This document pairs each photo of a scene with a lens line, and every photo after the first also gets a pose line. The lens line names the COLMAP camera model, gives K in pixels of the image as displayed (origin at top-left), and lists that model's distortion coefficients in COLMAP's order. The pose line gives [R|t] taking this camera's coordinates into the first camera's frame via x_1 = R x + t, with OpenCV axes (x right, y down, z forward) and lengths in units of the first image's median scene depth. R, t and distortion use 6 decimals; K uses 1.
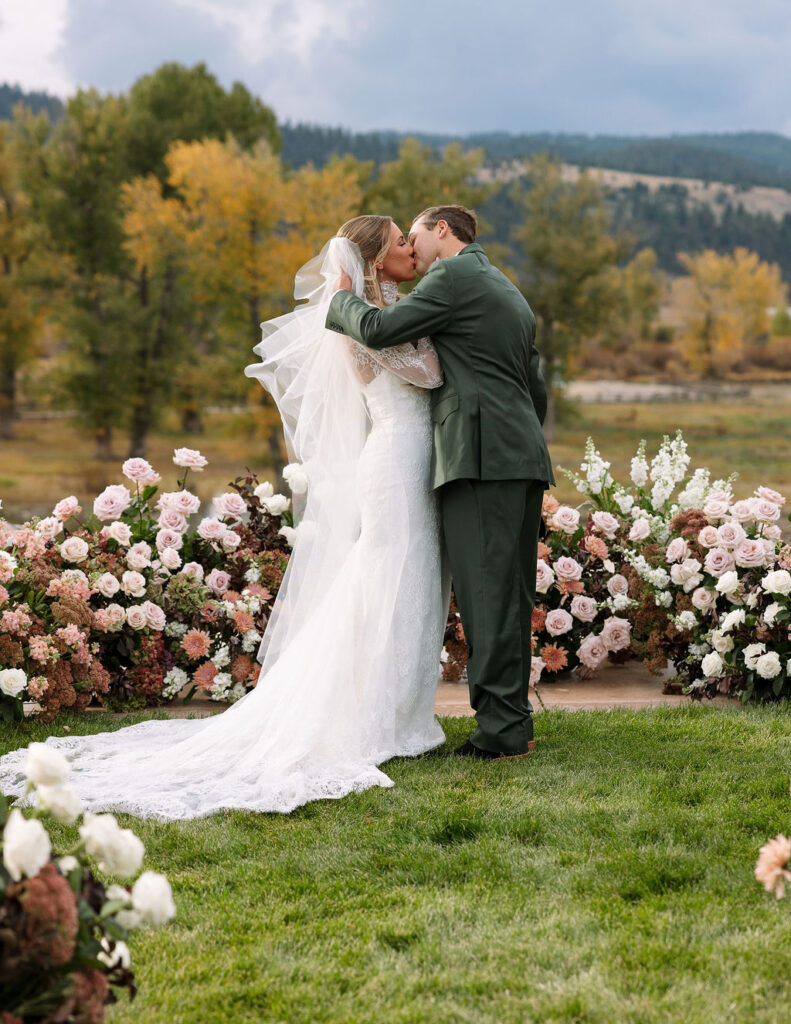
lens RADIAL K [[2437.4, 0, 445.2], [0, 2437.4, 486.2], [0, 0, 1]] dist [0.025597, 0.000000]
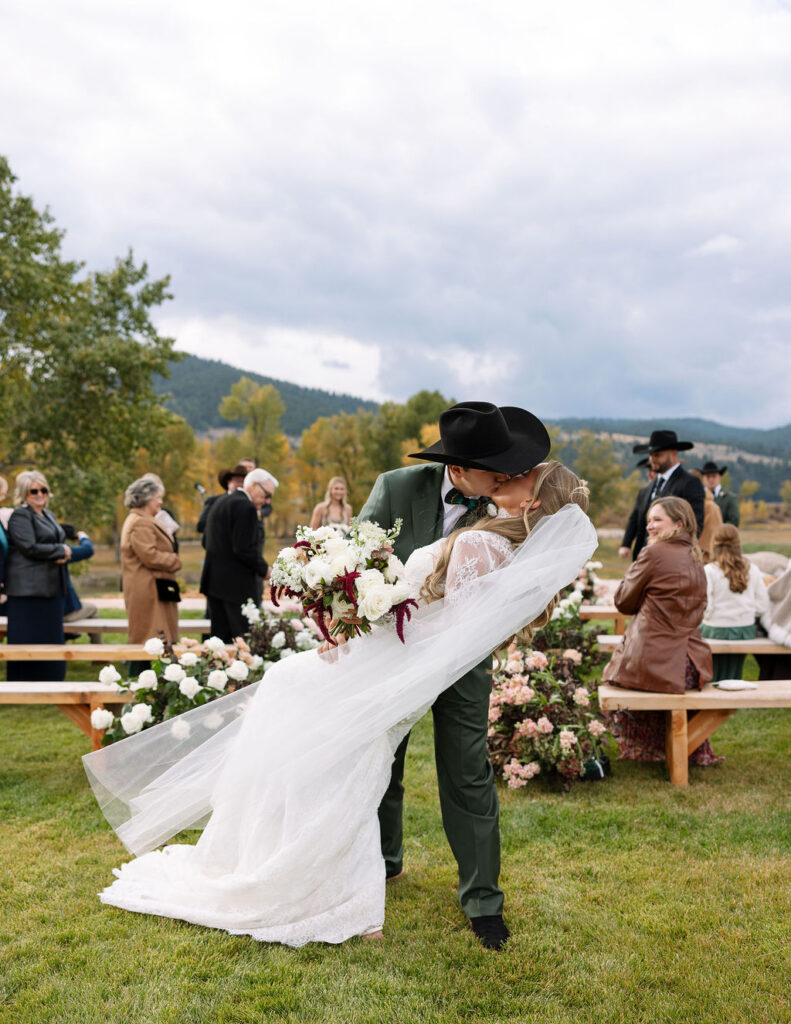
lens RADIAL K [[1097.0, 0, 376.9], [0, 1097.0, 570.3], [0, 0, 1]] dist [0.050745, 0.000000]
pose [[0.987592, 0.022427, -0.155434, 0.102670], [-0.023099, 0.999730, -0.002518, 0.031962], [0.155336, 0.006077, 0.987843, -0.479756]]
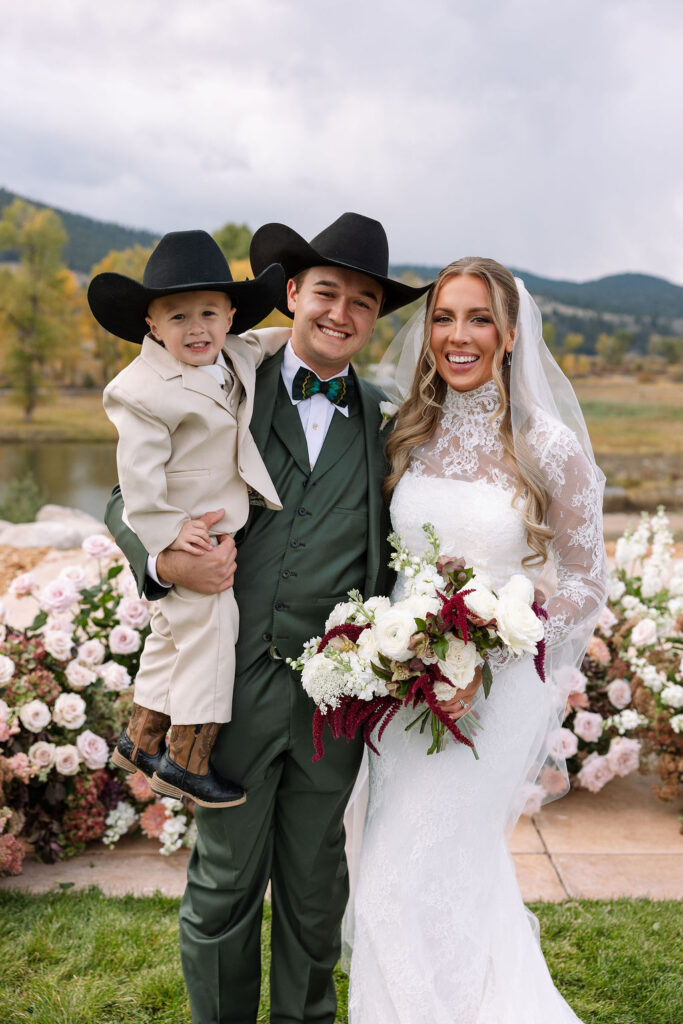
lens RADIAL K [[1098.1, 0, 356.4], [0, 1098.1, 501.8], [0, 0, 1]] dist [-0.002149, 0.000000]
pose [[0.999563, 0.029297, 0.004001, -0.029496], [-0.029505, 0.997140, 0.069577, -0.052757], [-0.001951, -0.069664, 0.997569, 0.554297]]
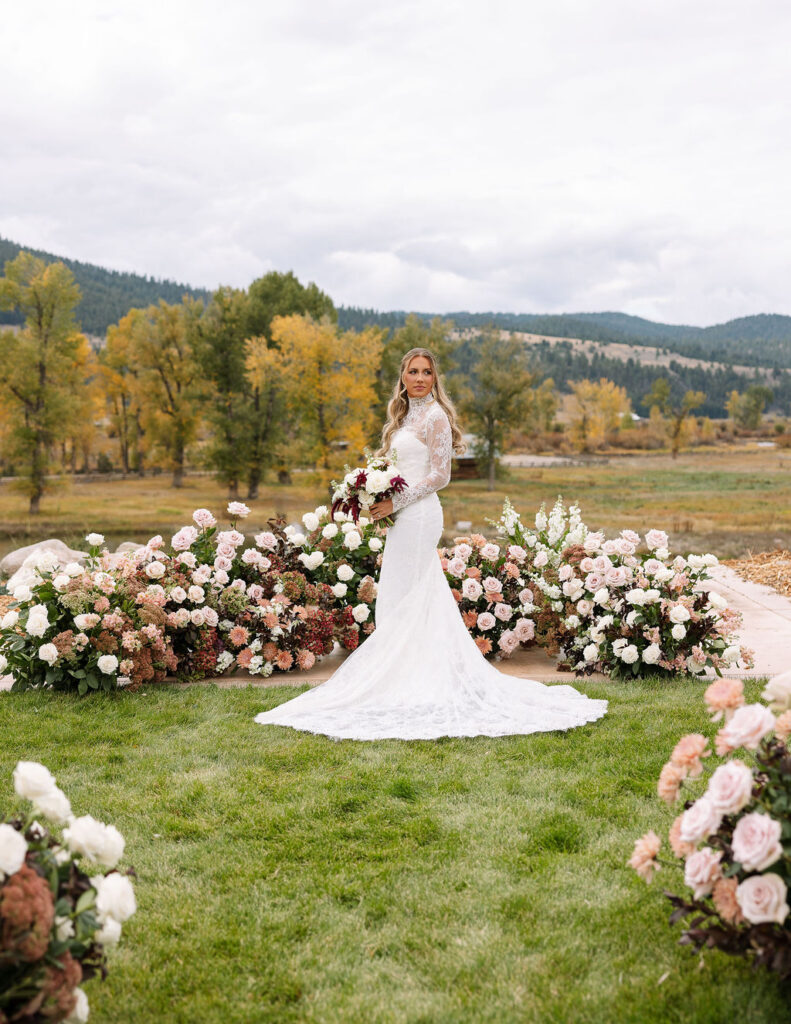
lens RADIAL K [[1398.3, 0, 391.4], [0, 1398.3, 469.8], [0, 0, 1]] dist [-0.000680, 0.000000]
pose [[0.999556, 0.003836, -0.029558, 0.012858], [-0.004778, 0.999480, -0.031876, -0.007883], [0.029420, 0.032003, 0.999055, 0.137541]]
